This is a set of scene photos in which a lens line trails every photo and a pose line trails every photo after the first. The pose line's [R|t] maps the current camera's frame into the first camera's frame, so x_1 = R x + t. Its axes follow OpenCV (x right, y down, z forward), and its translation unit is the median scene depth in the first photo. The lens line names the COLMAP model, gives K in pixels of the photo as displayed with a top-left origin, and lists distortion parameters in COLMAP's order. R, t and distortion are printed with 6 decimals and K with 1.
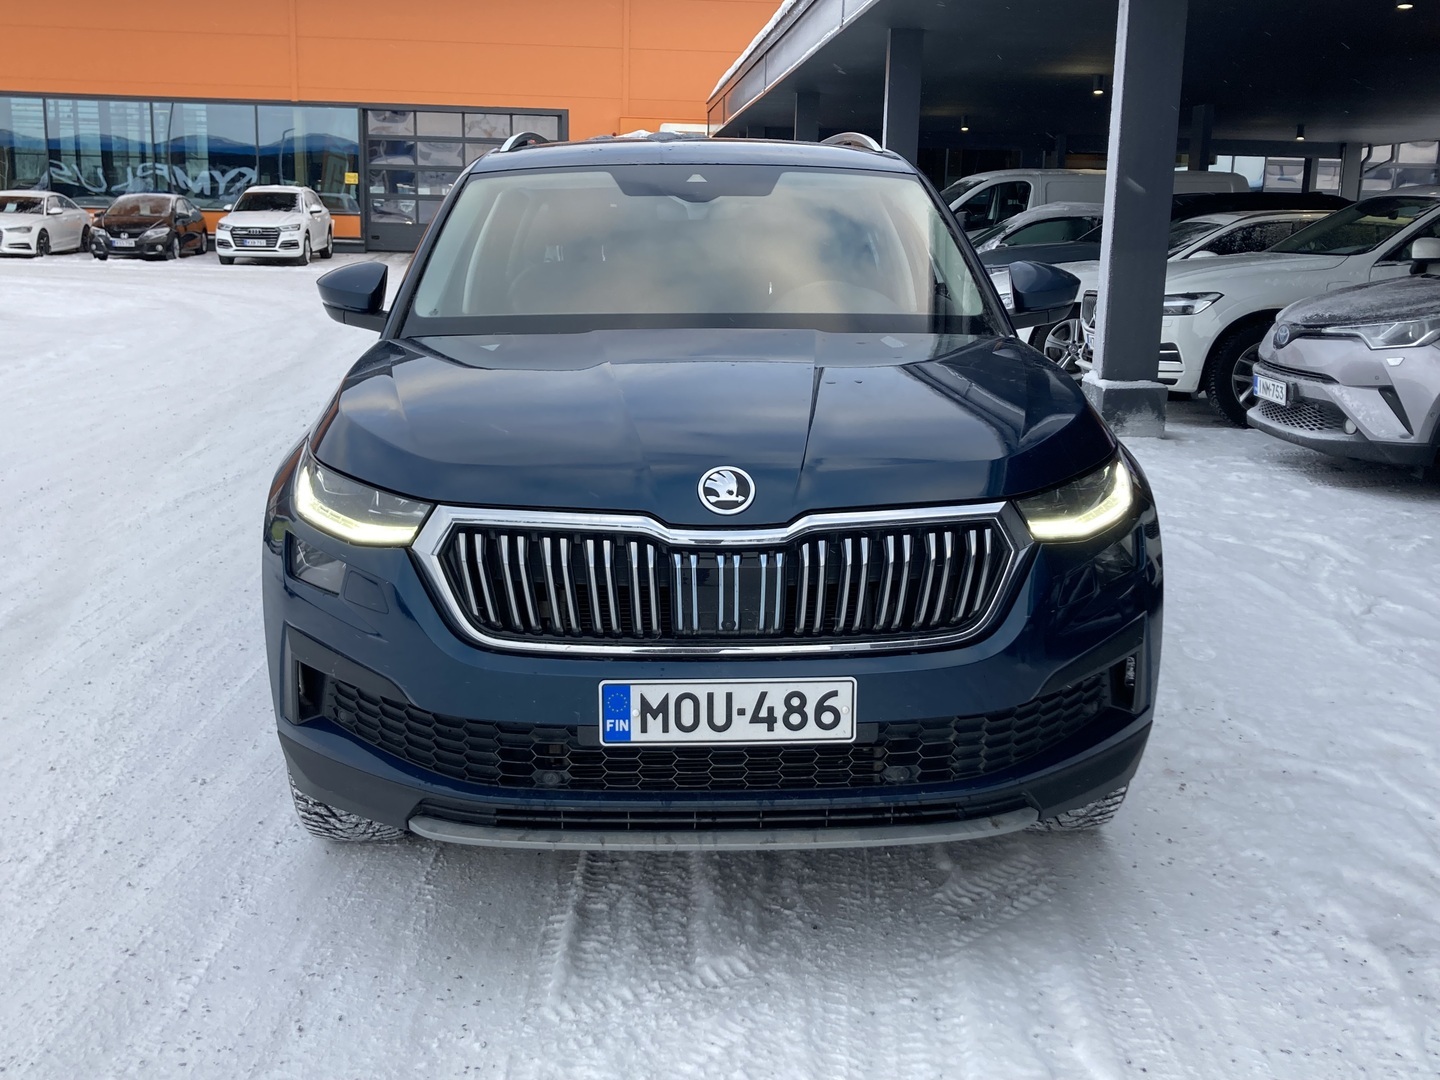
lens RADIAL K [[1488.0, 0, 720.0], [0, 1488.0, 540.0], [0, 0, 1]] dist [0.009555, -0.008874]
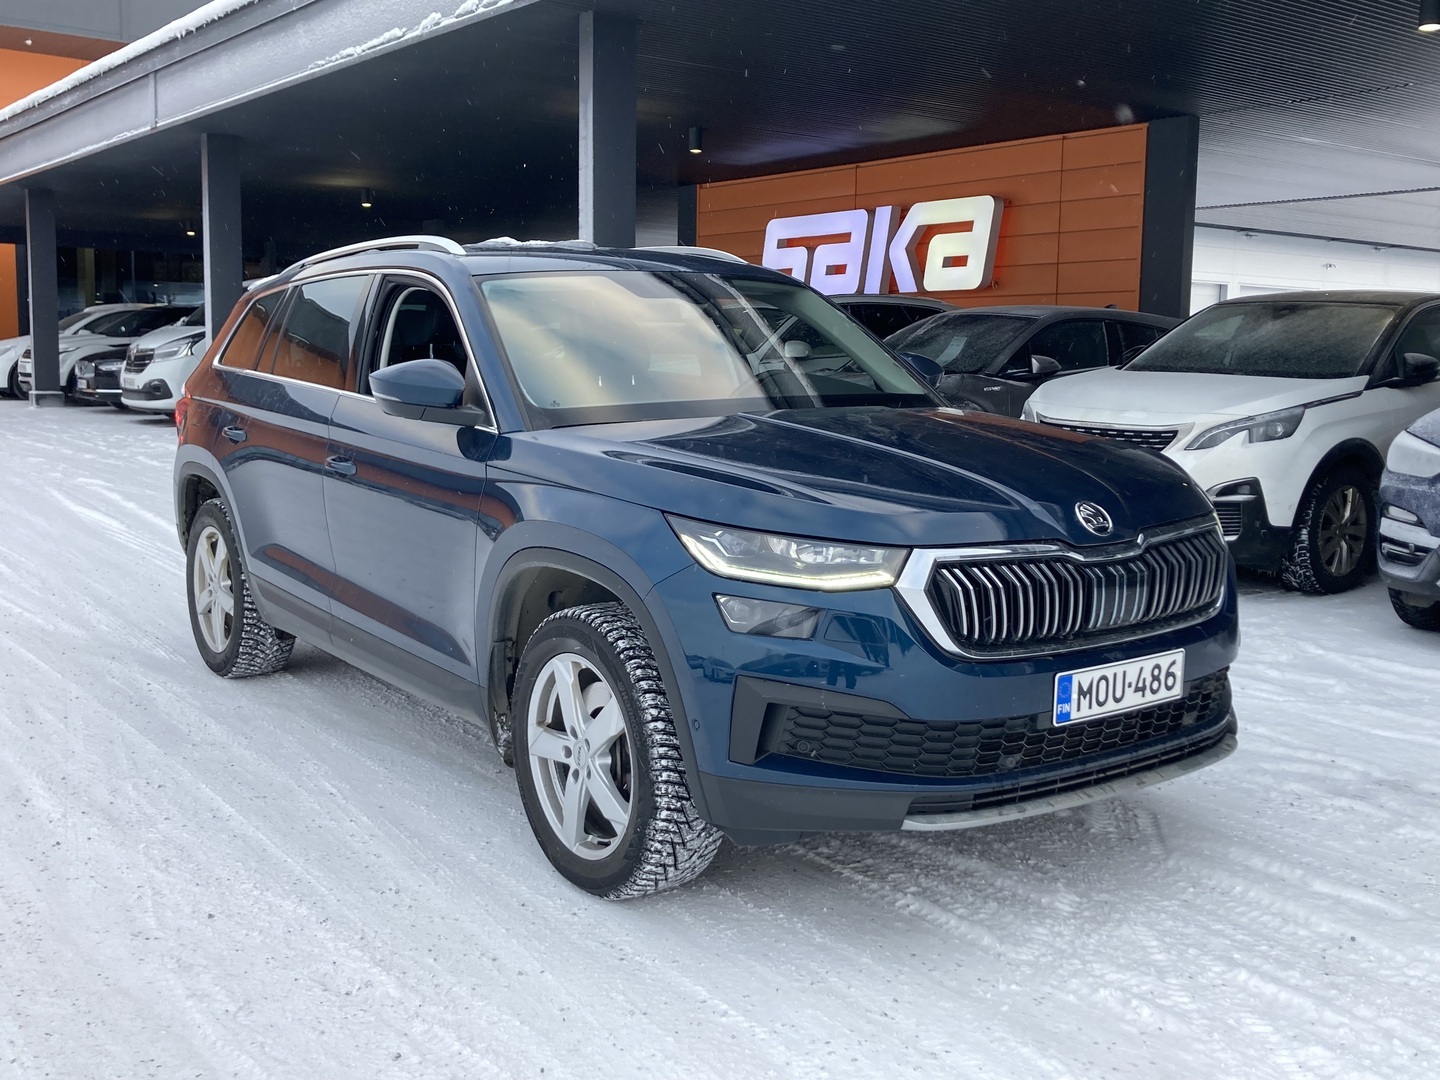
lens RADIAL K [[1468.7, 0, 720.0], [0, 1468.7, 540.0], [0, 0, 1]] dist [-0.027777, -0.010883]
pose [[0.830995, -0.074275, 0.551299, -0.988332], [0.110404, 0.993352, -0.032585, -0.009624], [-0.545214, 0.087944, 0.833671, 0.105248]]
